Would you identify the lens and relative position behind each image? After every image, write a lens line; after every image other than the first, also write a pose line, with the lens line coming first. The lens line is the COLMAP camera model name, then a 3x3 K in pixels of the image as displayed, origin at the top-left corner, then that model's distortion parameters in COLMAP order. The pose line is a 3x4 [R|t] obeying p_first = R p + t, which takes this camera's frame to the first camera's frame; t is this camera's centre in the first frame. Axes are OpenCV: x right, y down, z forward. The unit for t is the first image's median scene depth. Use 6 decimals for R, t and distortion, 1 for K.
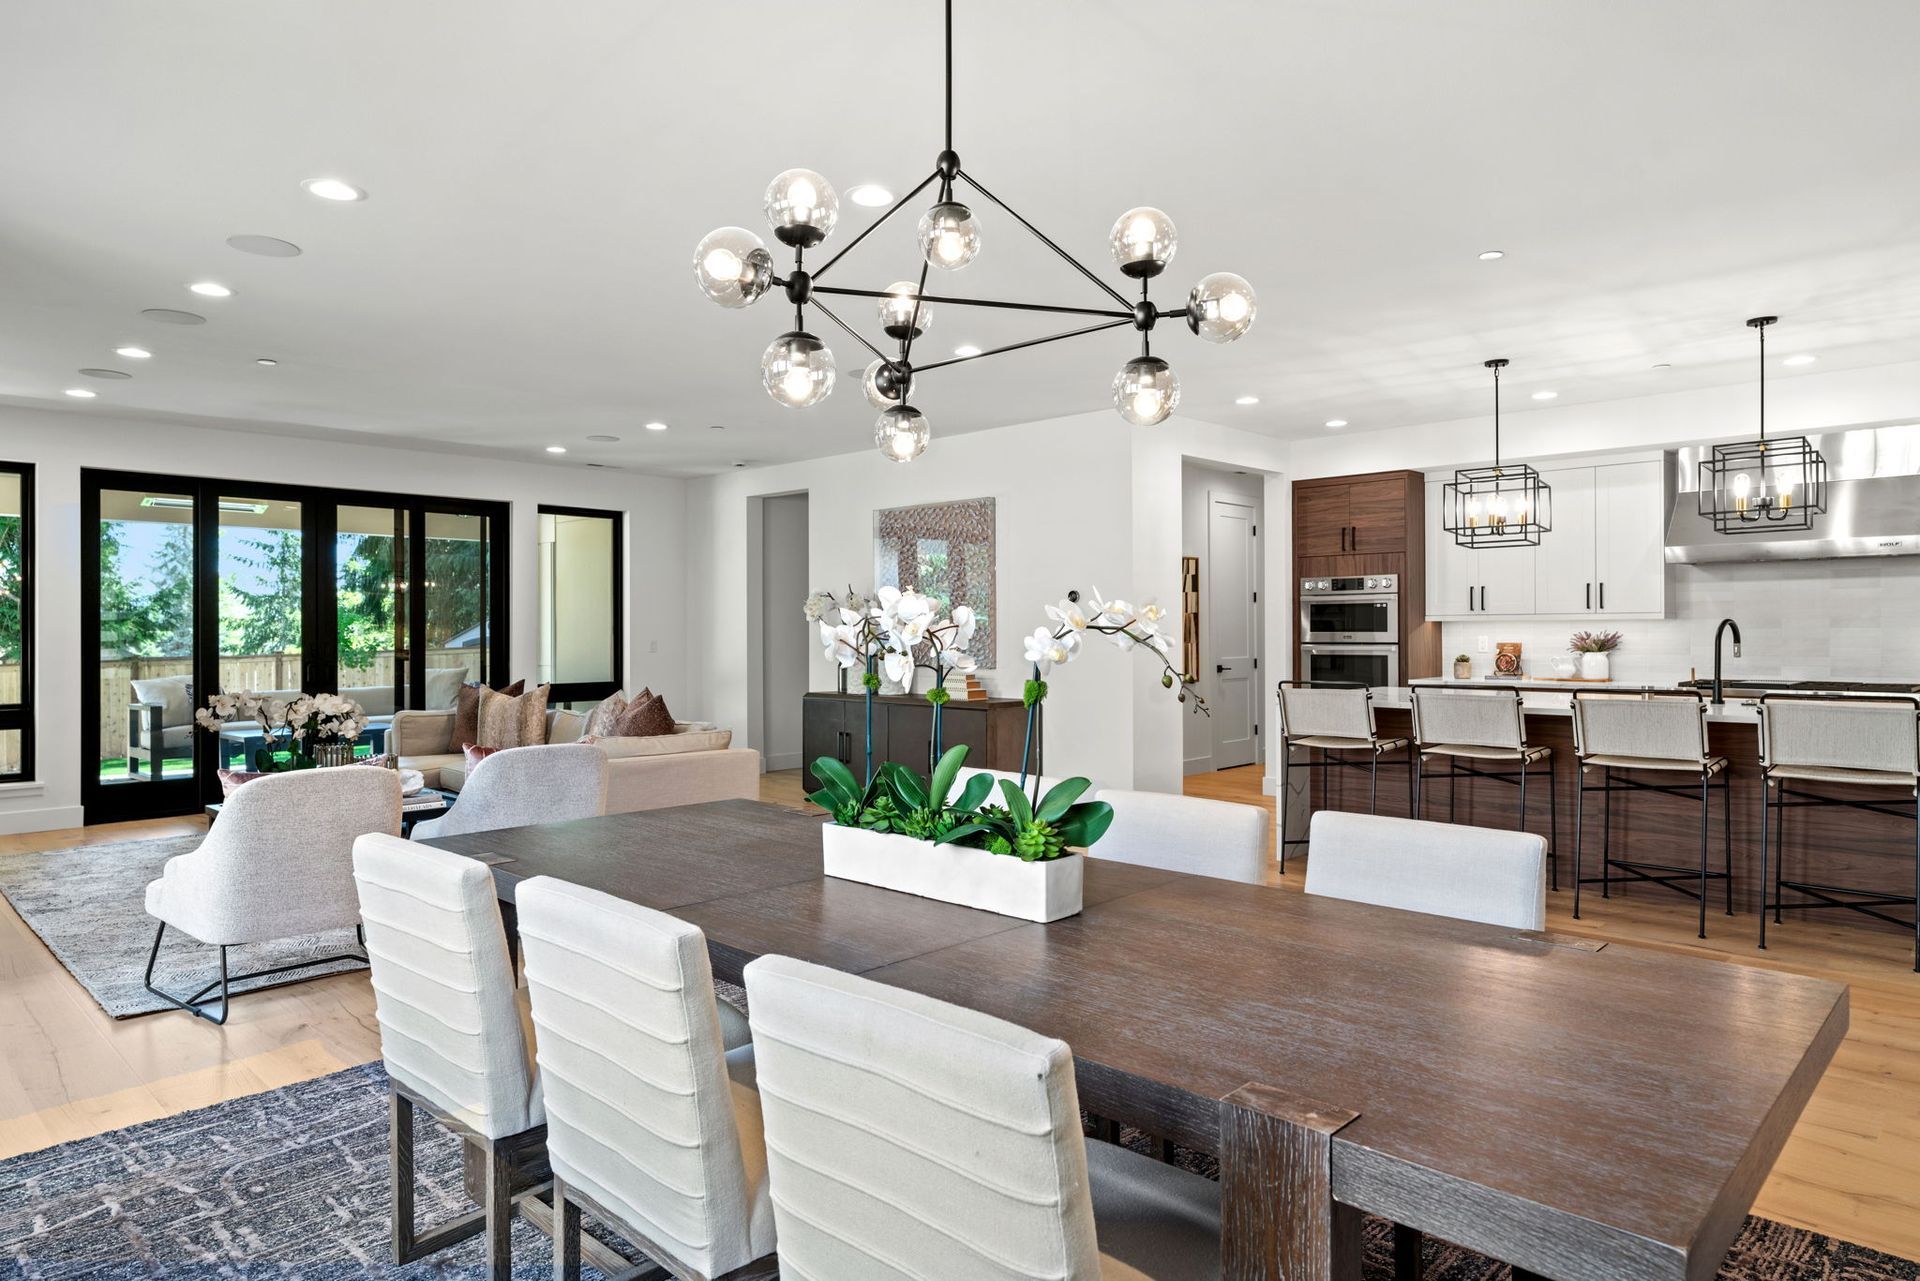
lens RADIAL K [[1159.3, 0, 943.3], [0, 1159.3, 633.6], [0, 0, 1]] dist [0.000131, 0.001721]
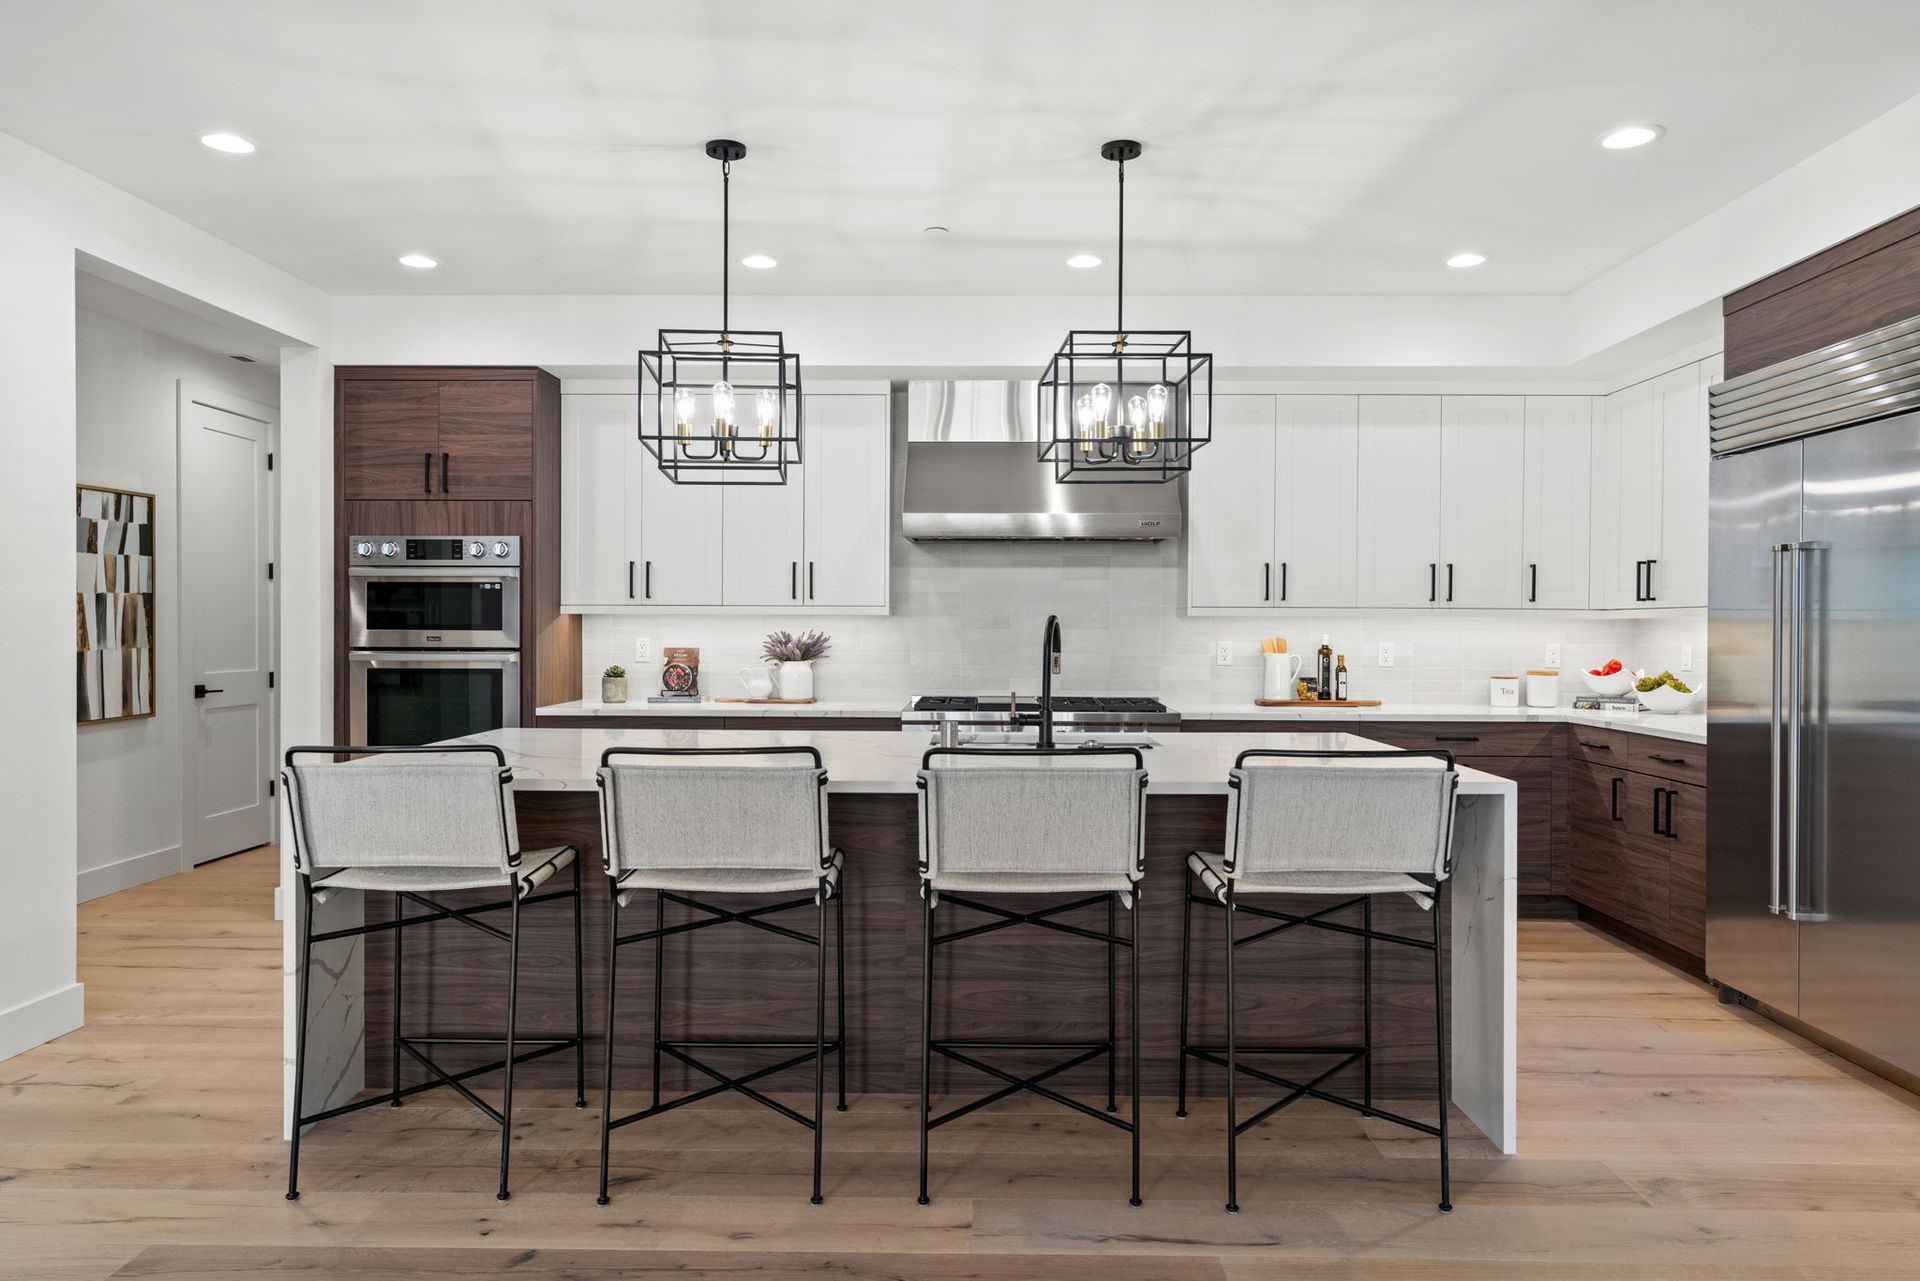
lens RADIAL K [[1159.3, 0, 943.3], [0, 1159.3, 633.6], [0, 0, 1]] dist [0.000131, 0.001721]
pose [[0.719414, 0.003711, 0.694572, 0.129475], [-0.006385, 0.999979, 0.001272, -0.002018], [-0.694552, -0.005350, 0.719422, 0.408620]]
